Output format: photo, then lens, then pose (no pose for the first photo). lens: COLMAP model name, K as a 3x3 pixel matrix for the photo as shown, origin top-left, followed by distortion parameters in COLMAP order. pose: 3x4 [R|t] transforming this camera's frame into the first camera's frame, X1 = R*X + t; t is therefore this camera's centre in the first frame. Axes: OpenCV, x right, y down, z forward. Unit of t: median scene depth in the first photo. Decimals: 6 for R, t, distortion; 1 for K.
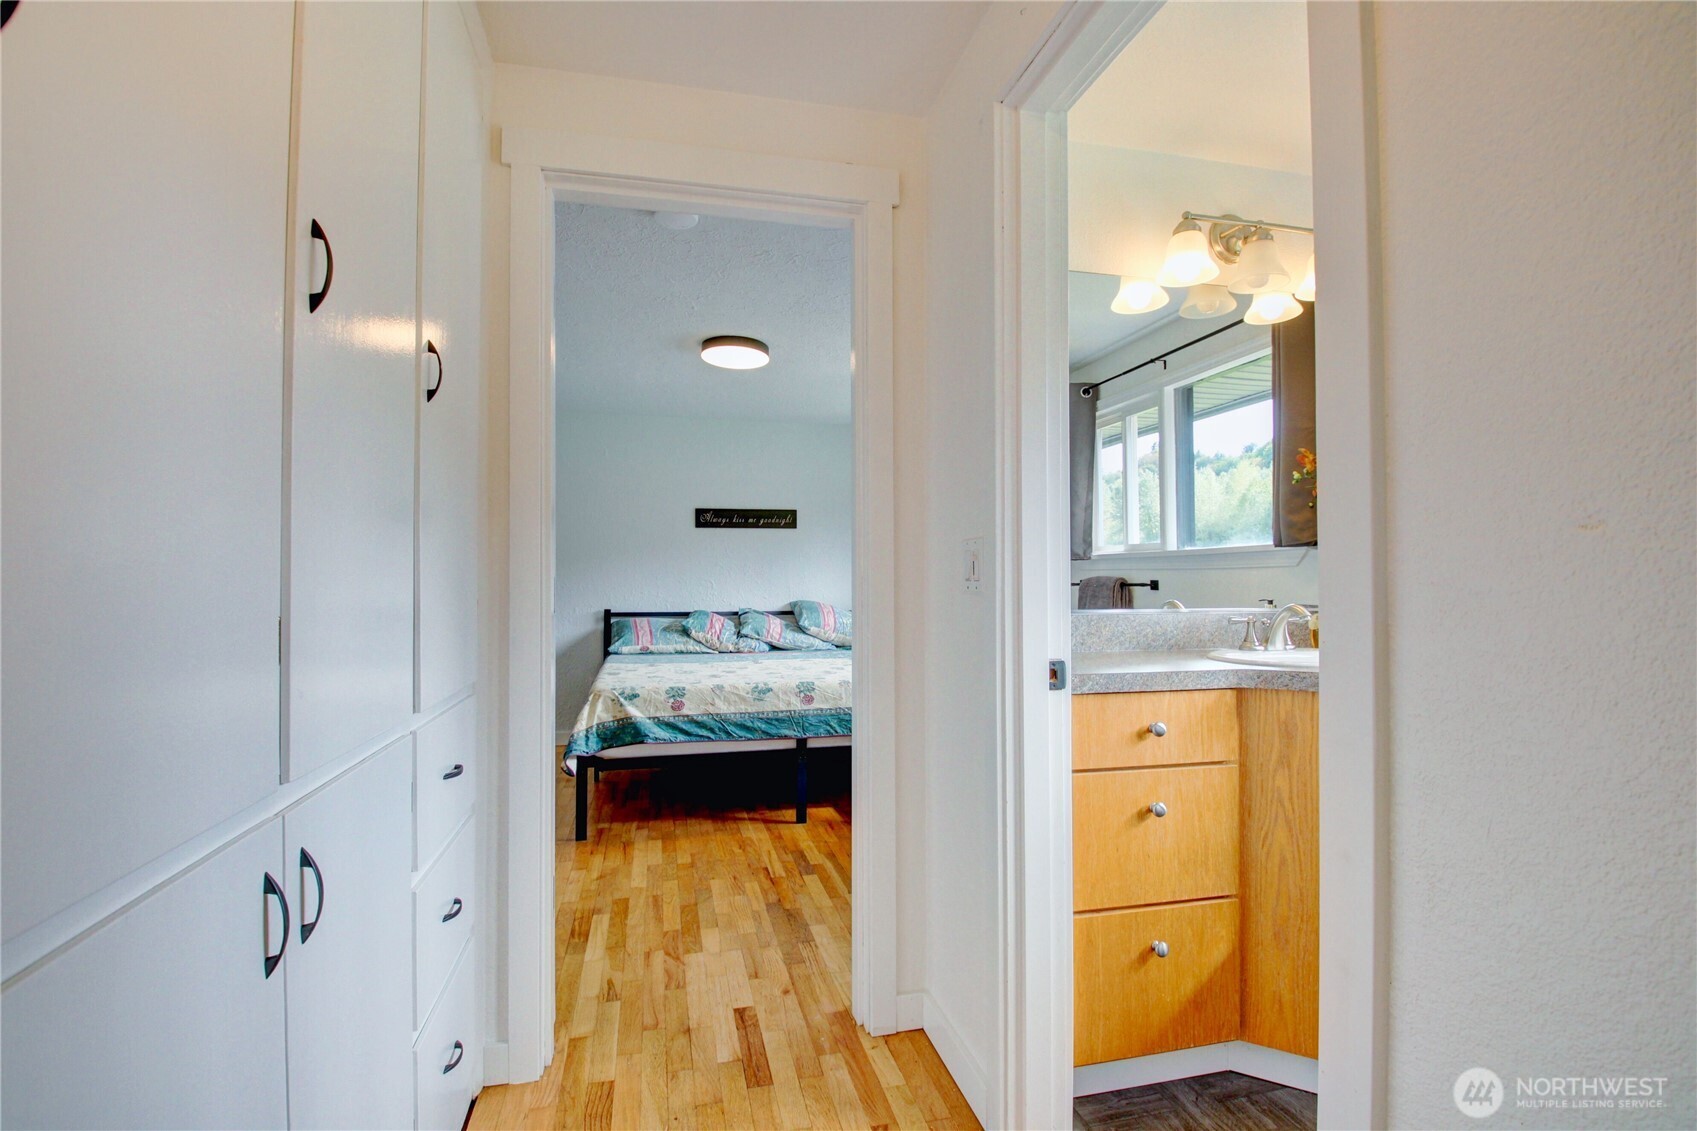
lens RADIAL K [[794.8, 0, 838.8], [0, 794.8, 569.3], [0, 0, 1]] dist [0.015221, -0.027346]
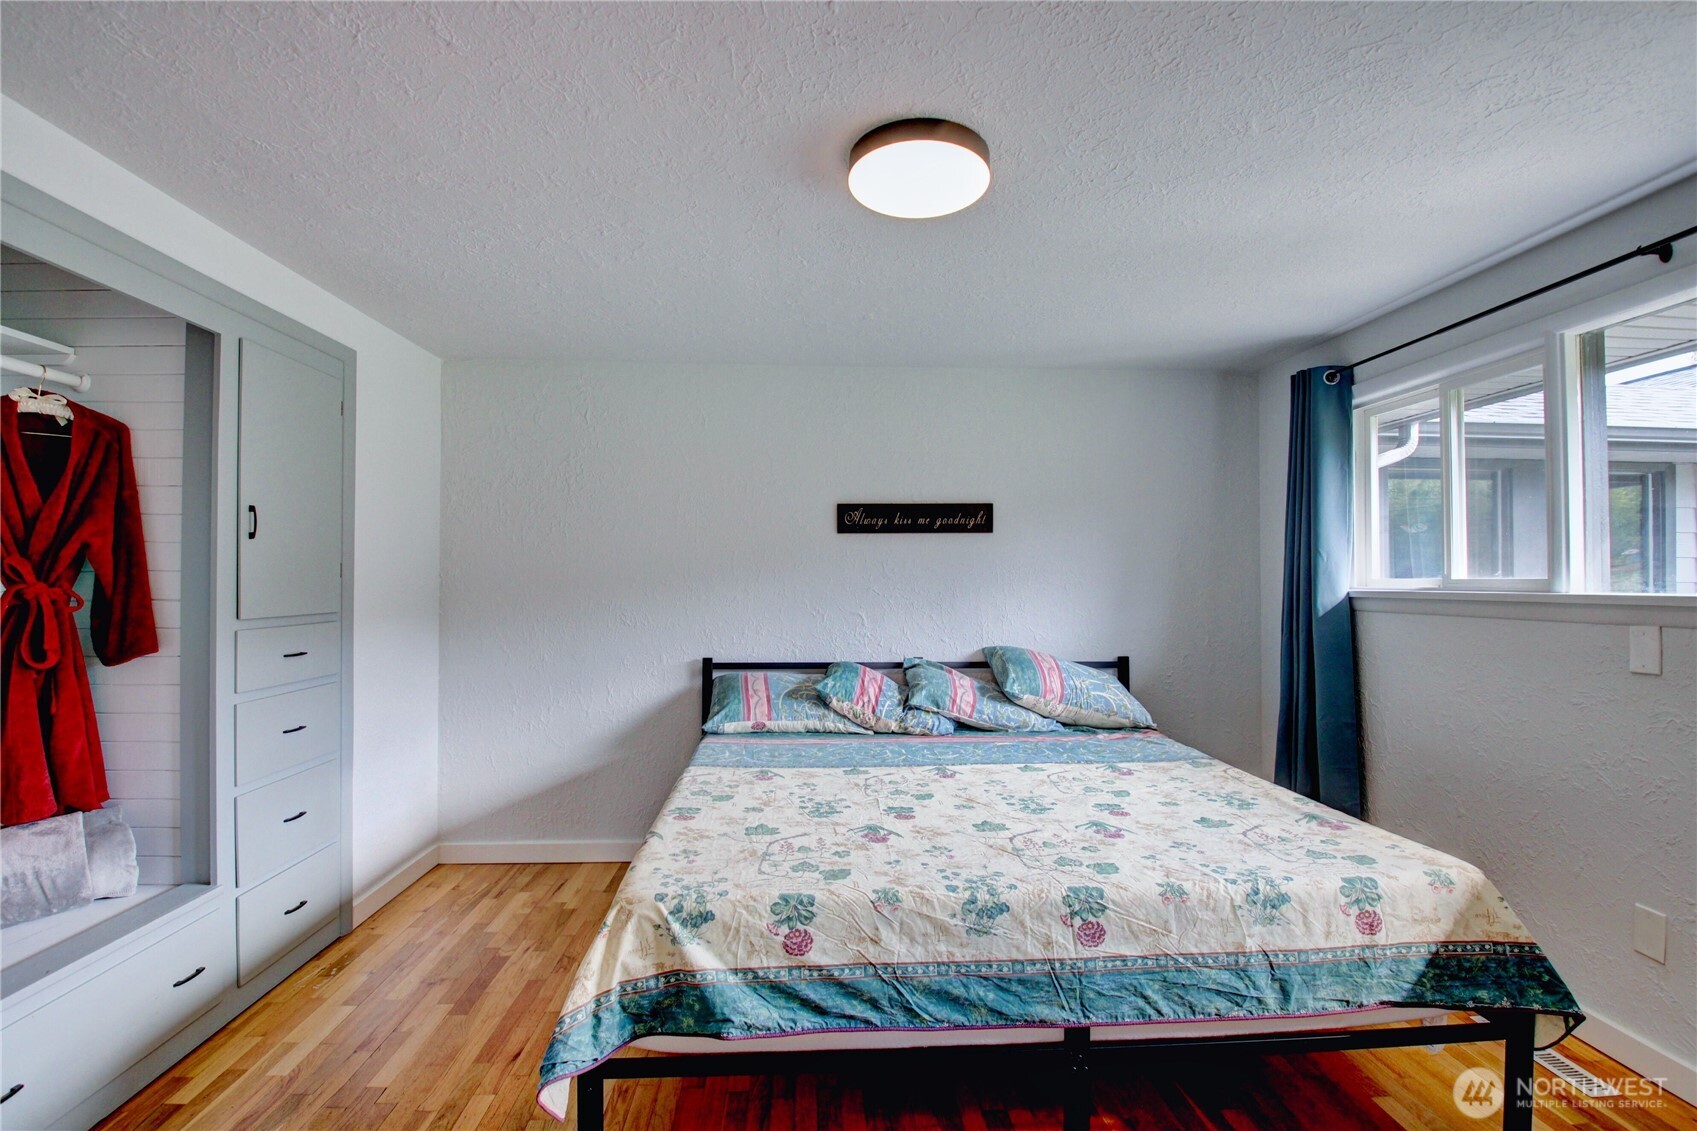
lens RADIAL K [[794.8, 0, 838.8], [0, 794.8, 569.3], [0, 0, 1]] dist [0.015221, -0.027346]
pose [[0.984230, -0.002092, -0.176880, -0.077148], [0.002438, 0.999996, 0.001741, -0.029066], [0.176876, -0.002145, 0.984231, 0.433801]]
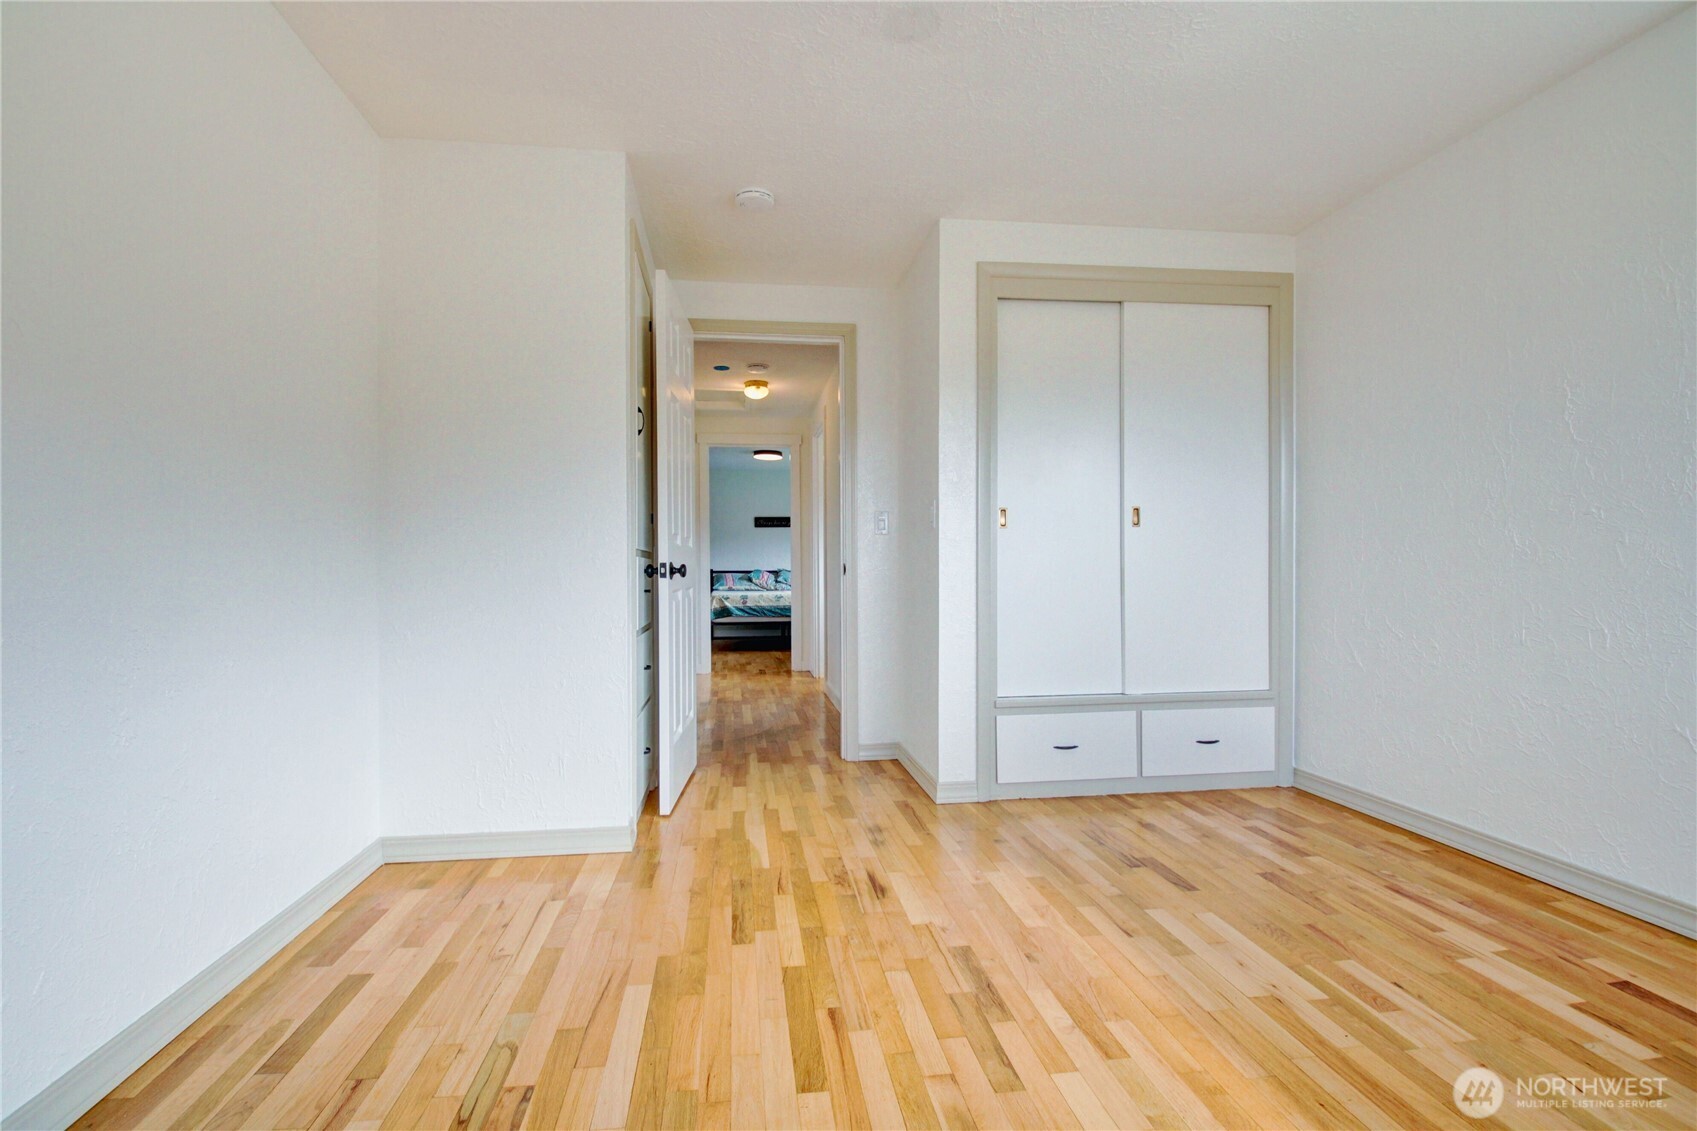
lens RADIAL K [[794.8, 0, 838.8], [0, 794.8, 569.3], [0, 0, 1]] dist [0.015221, -0.027346]
pose [[0.995647, -0.004095, -0.093111, 0.248237], [0.006046, 0.999768, 0.020688, 0.013461], [0.093004, -0.021161, 0.995441, -1.114625]]
